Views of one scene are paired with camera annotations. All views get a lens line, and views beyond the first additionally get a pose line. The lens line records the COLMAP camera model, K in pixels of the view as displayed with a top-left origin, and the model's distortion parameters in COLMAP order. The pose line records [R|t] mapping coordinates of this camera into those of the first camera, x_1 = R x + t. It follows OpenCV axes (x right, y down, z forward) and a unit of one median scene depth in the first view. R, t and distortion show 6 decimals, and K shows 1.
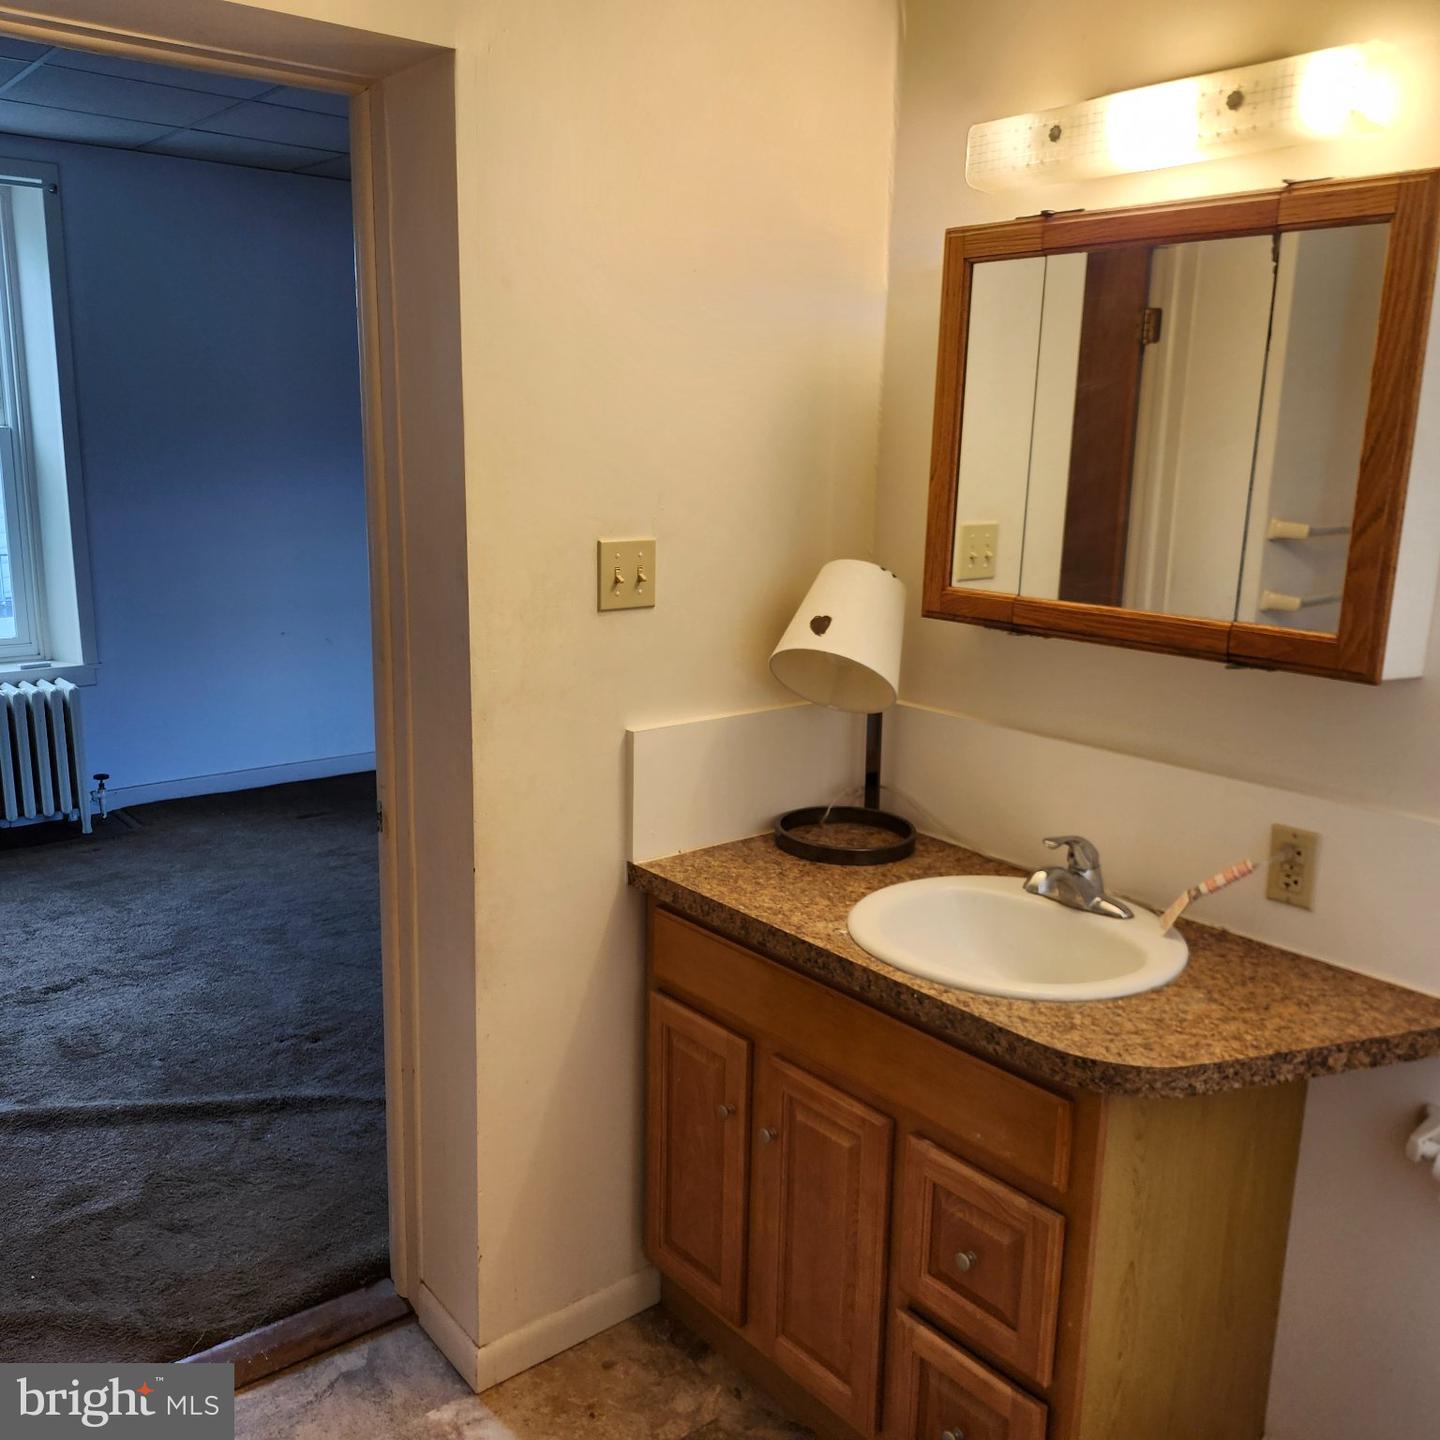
lens RADIAL K [[1317.1, 0, 750.5], [0, 1317.1, 696.8], [0, 0, 1]] dist [0.109084, -0.151257]
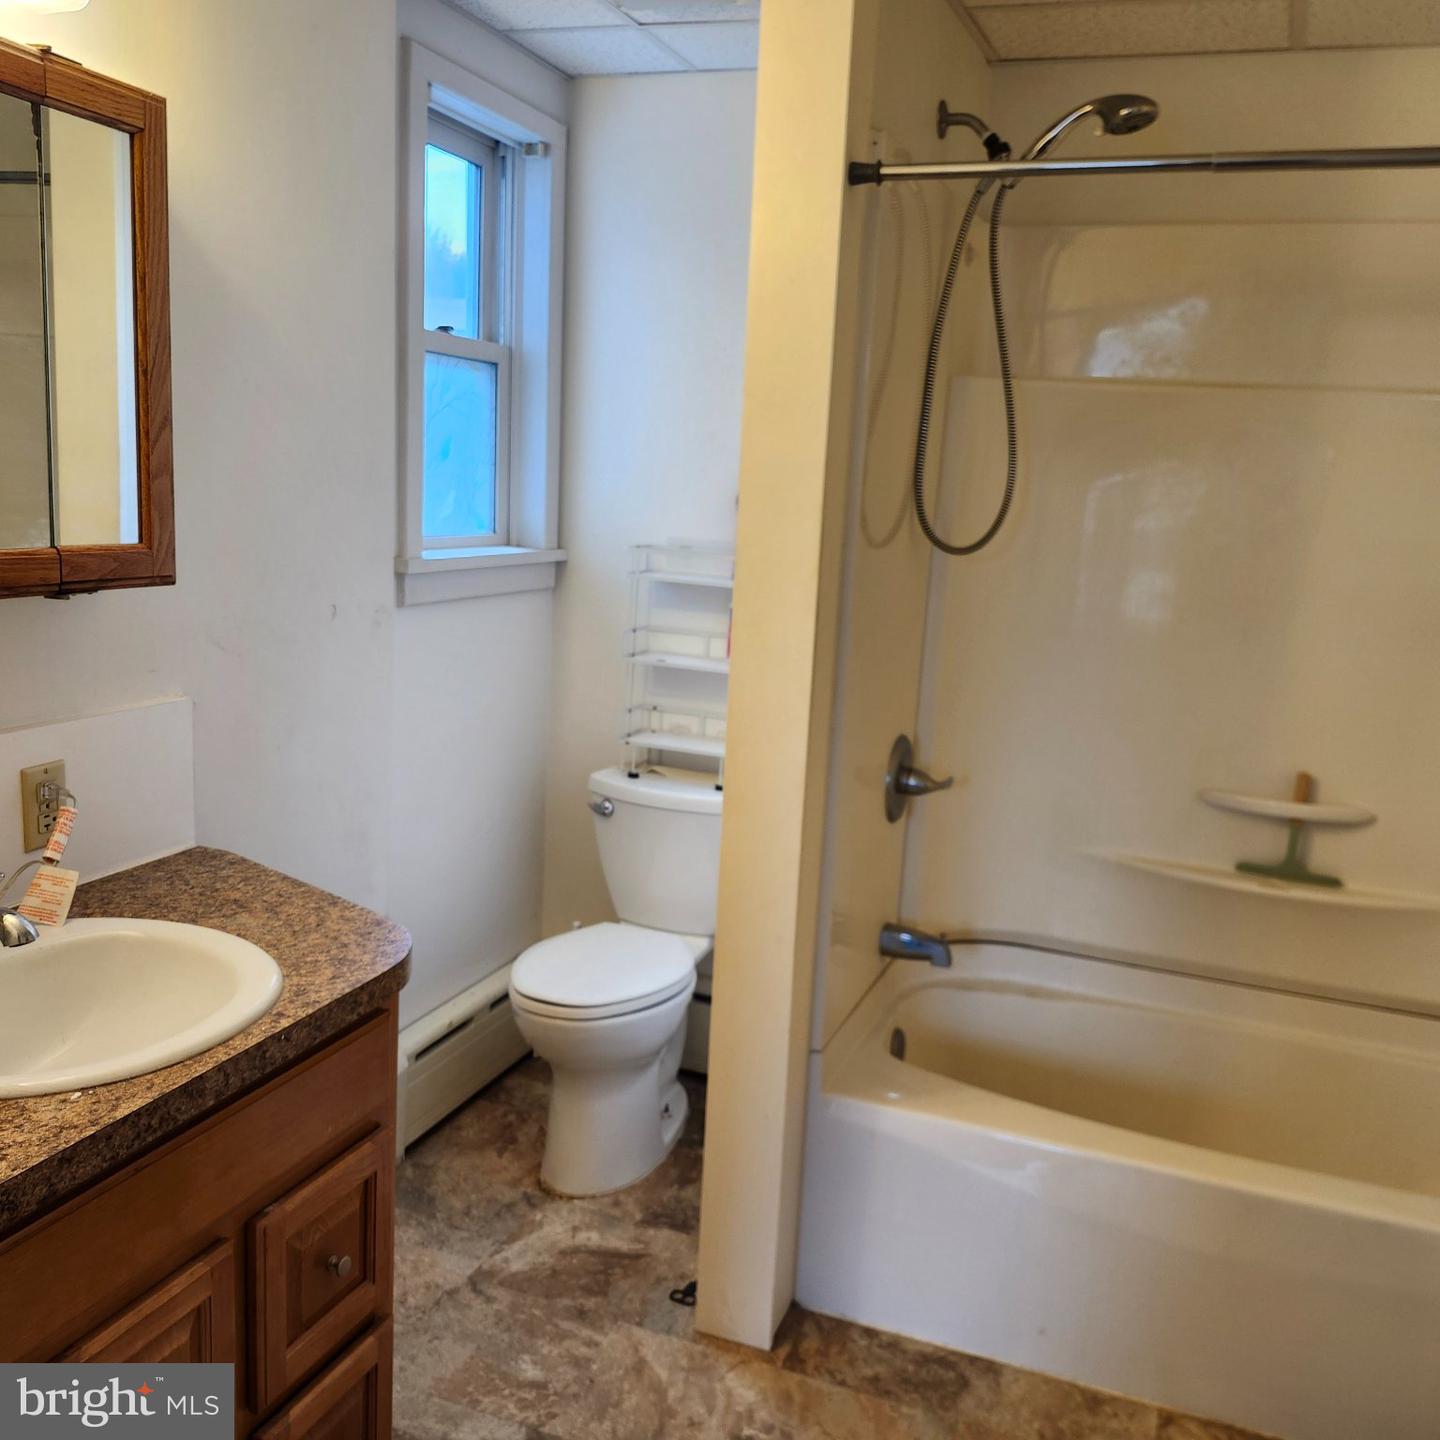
lens RADIAL K [[1317.1, 0, 750.5], [0, 1317.1, 696.8], [0, 0, 1]] dist [0.109084, -0.151257]
pose [[-0.479624, -0.204341, 0.853350, -0.658837], [0.093612, 0.955041, 0.281306, -0.174183], [-0.872467, 0.214805, -0.438932, 1.049060]]
